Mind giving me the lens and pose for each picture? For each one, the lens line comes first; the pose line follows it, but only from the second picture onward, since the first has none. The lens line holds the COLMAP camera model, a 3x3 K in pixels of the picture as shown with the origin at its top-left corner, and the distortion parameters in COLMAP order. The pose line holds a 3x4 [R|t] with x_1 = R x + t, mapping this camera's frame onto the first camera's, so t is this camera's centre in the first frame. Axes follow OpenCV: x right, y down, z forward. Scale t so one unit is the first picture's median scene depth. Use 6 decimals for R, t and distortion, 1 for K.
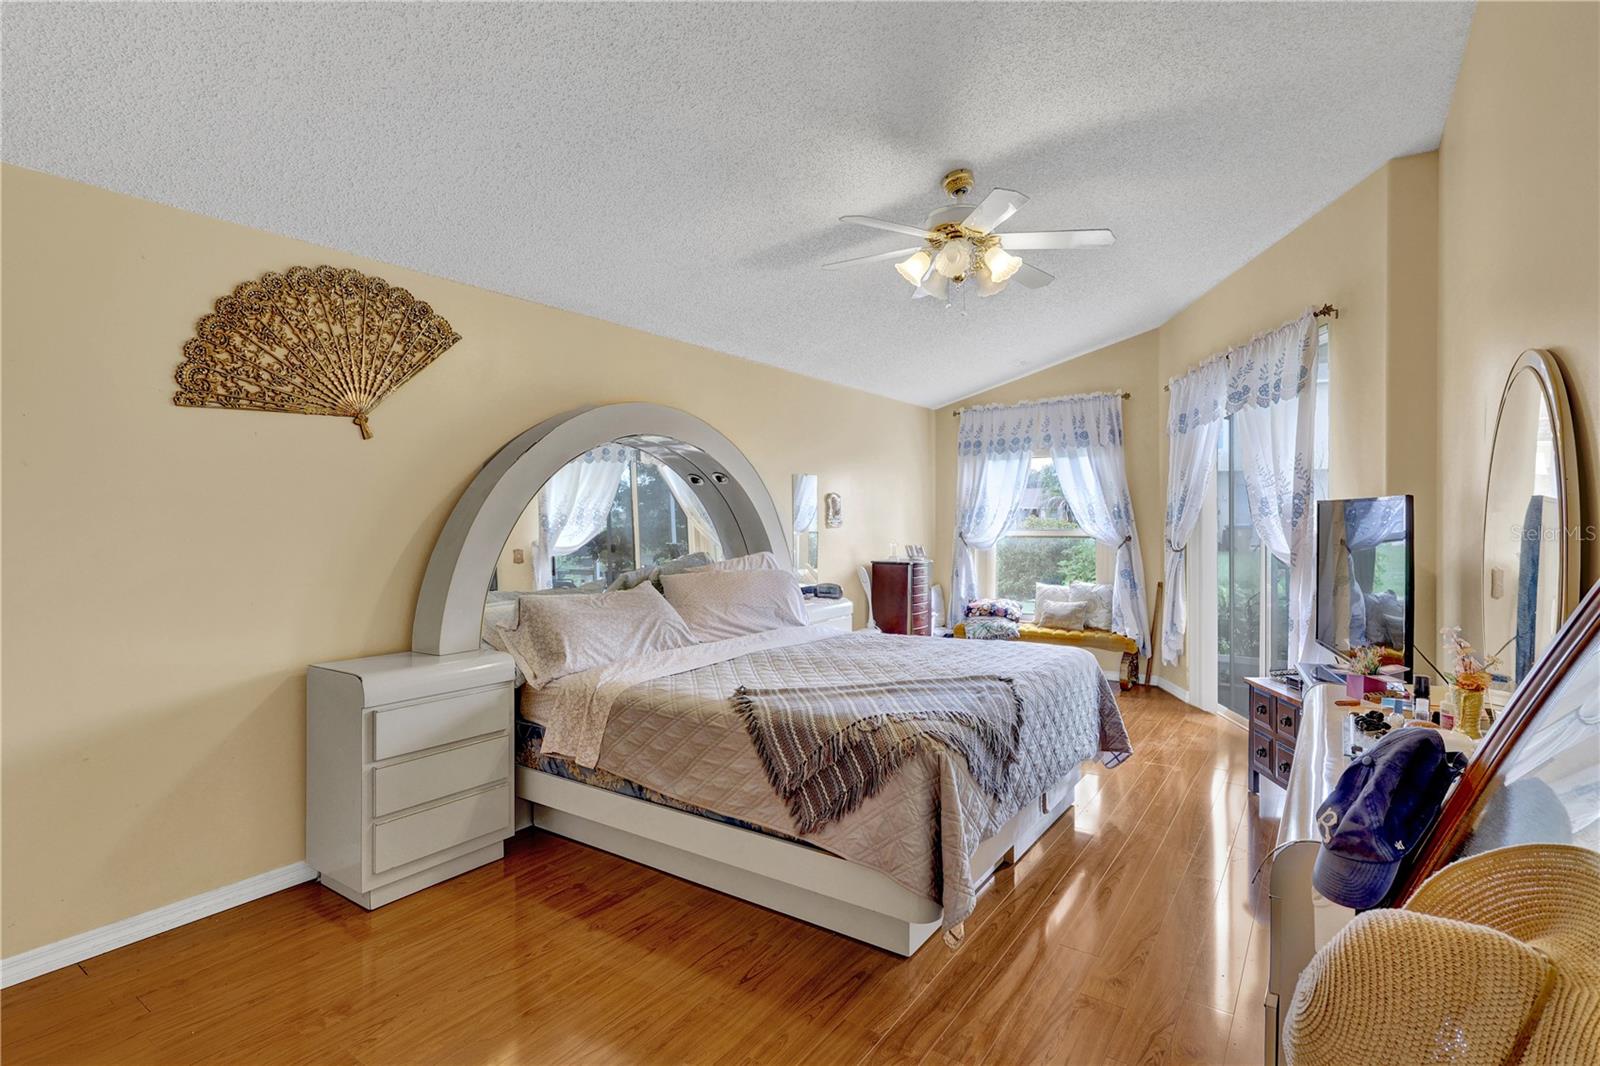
lens RADIAL K [[751.0, 0, 806.1], [0, 751.0, 529.4], [0, 0, 1]] dist [0.001342, 0.002306]
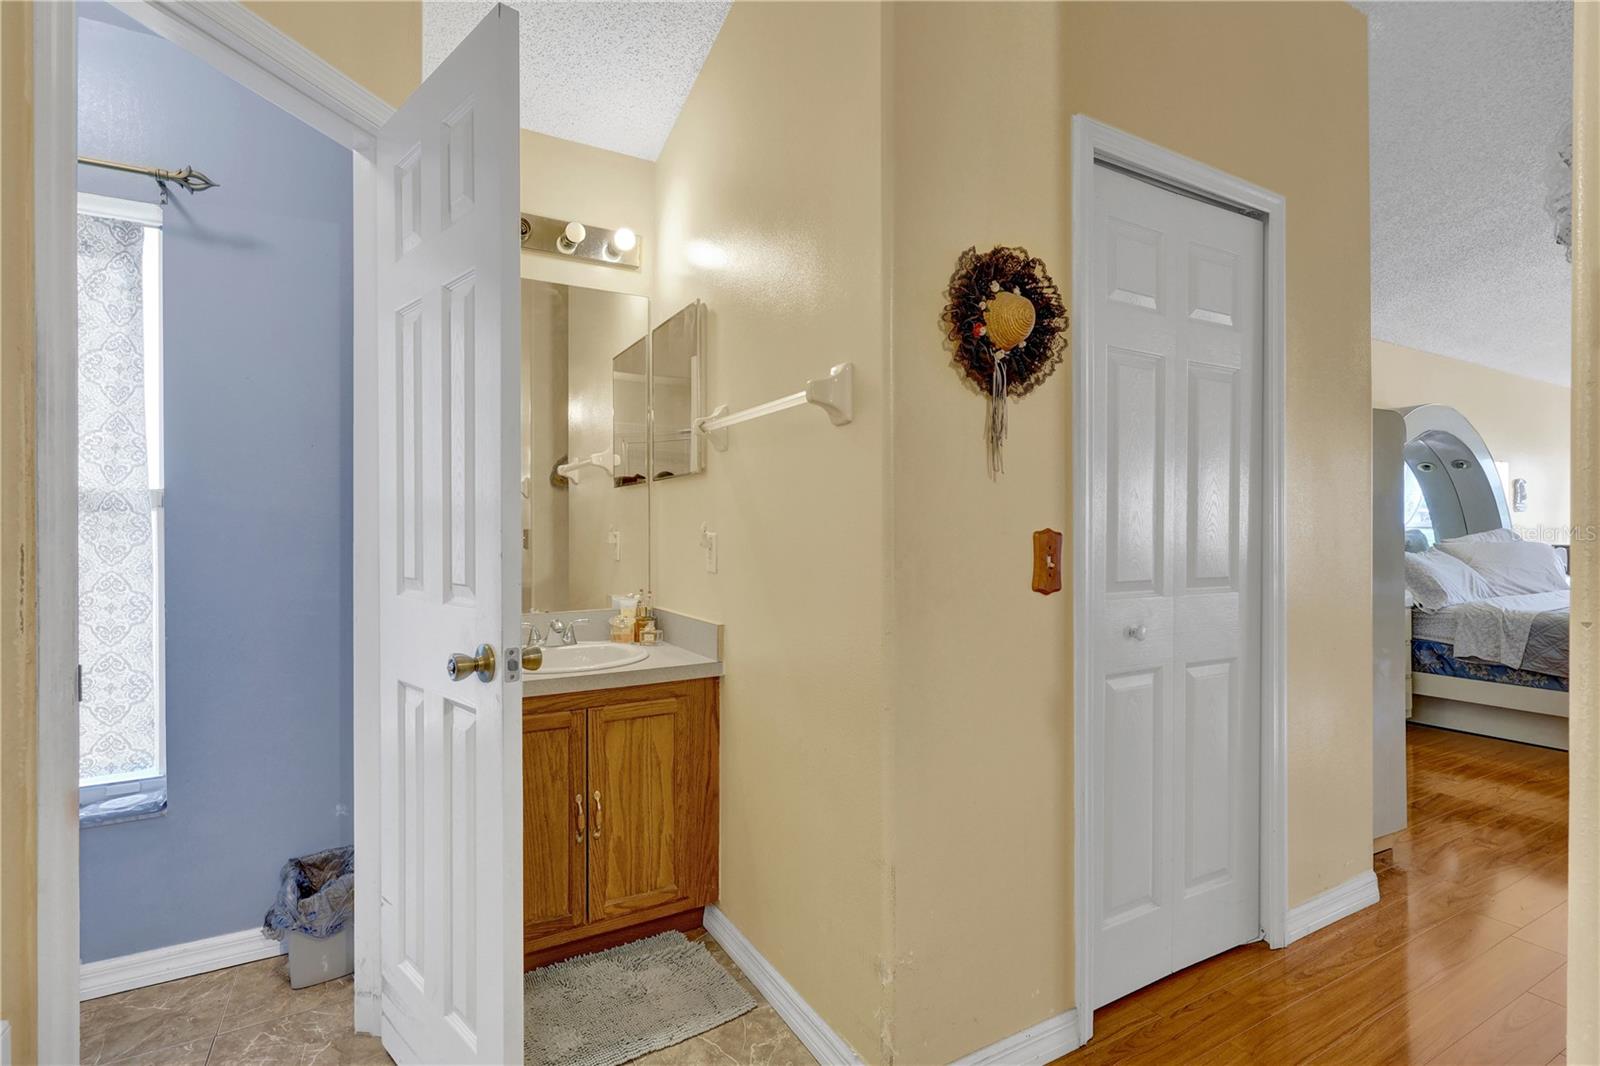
lens RADIAL K [[751.0, 0, 795.3], [0, 751.0, 532.8], [0, 0, 1]] dist [0.001342, 0.002306]
pose [[0.903600, 0.006021, -0.428335, -0.805958], [-0.009589, 0.999935, -0.006171, 0.081796], [0.428270, 0.009684, 0.903599, -0.738998]]
